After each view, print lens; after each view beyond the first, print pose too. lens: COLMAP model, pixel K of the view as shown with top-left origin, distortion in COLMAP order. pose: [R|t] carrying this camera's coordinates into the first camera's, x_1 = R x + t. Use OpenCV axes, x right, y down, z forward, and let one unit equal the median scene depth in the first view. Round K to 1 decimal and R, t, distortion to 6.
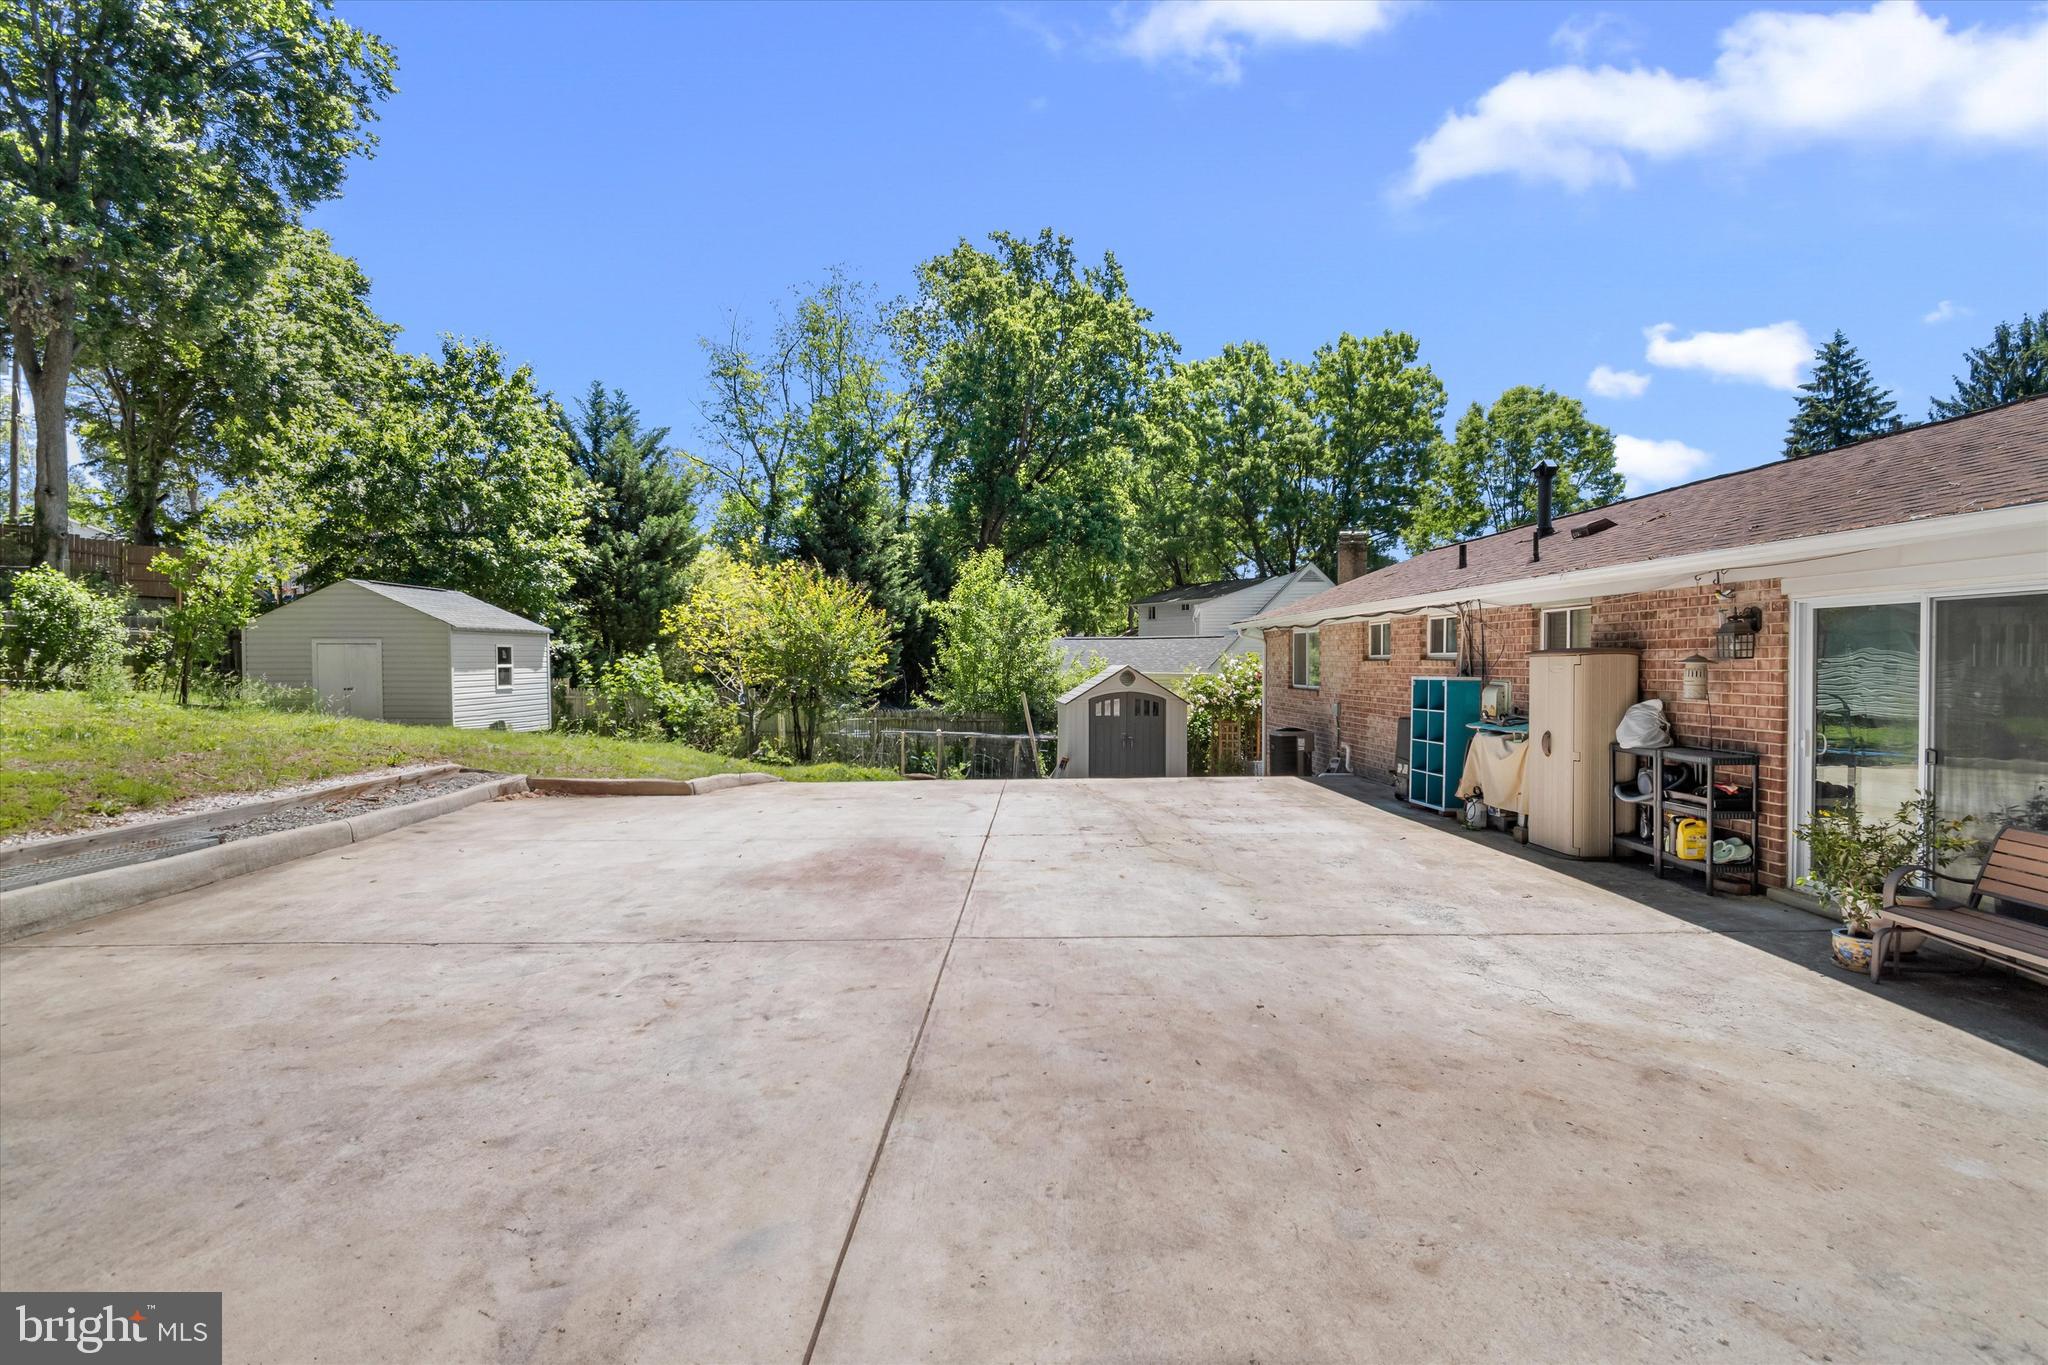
lens RADIAL K [[915.5, 0, 1023.0], [0, 915.5, 677.5], [0, 0, 1]] dist [0.002721, -0.001261]
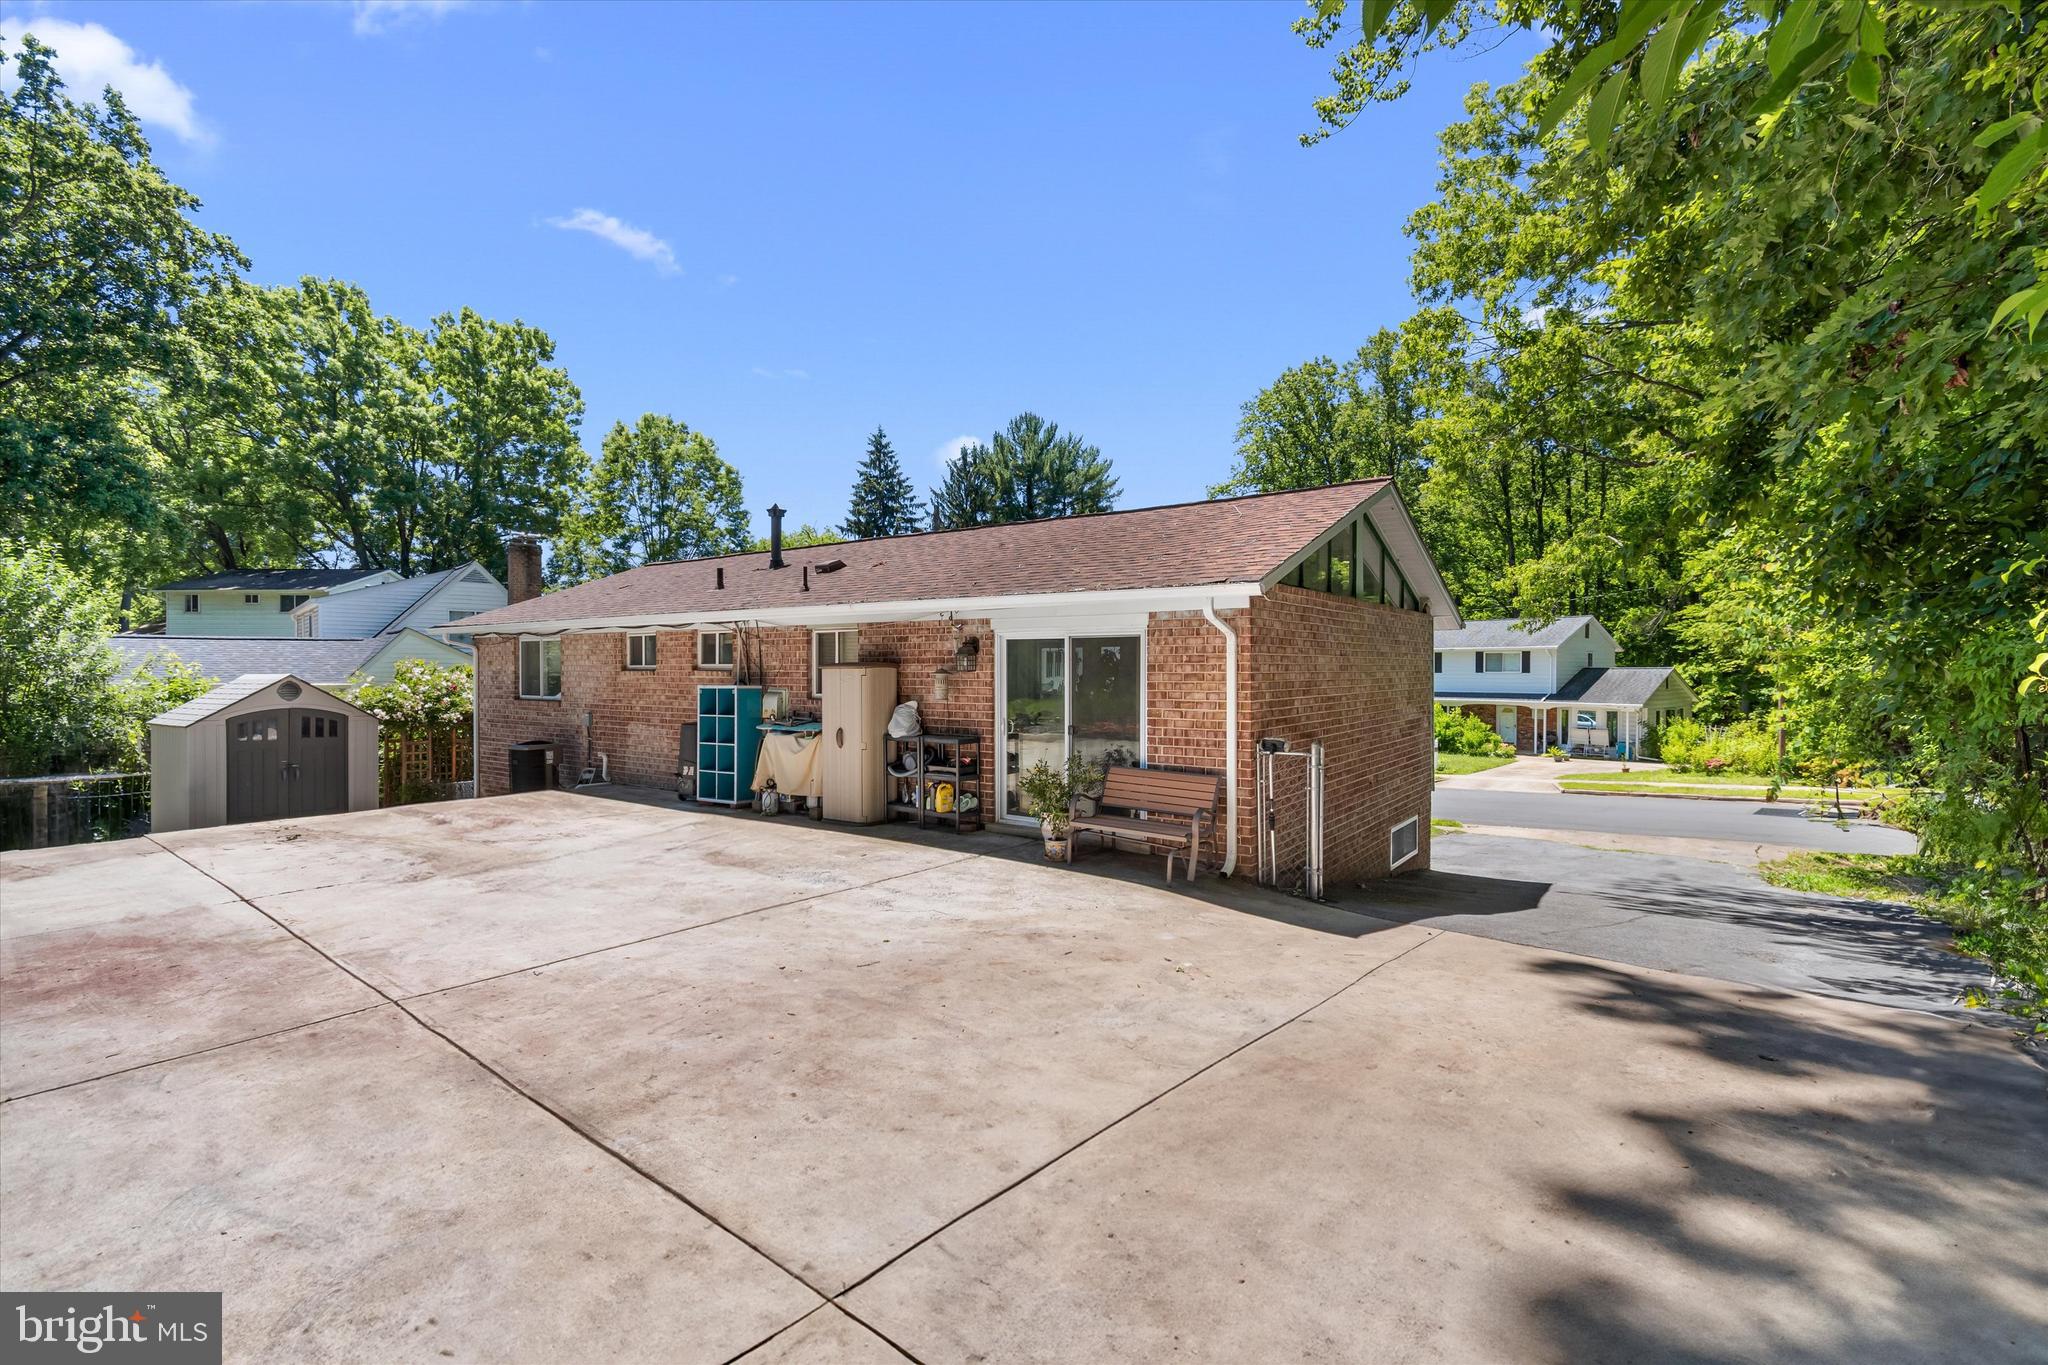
lens RADIAL K [[915.5, 0, 1044.6], [0, 915.5, 677.6], [0, 0, 1]] dist [0.002721, -0.001261]
pose [[0.603024, -0.000647, 0.797723, -0.158259], [0.008650, 0.999946, -0.005728, -0.000689], [-0.797676, 0.010354, 0.602997, 0.007634]]
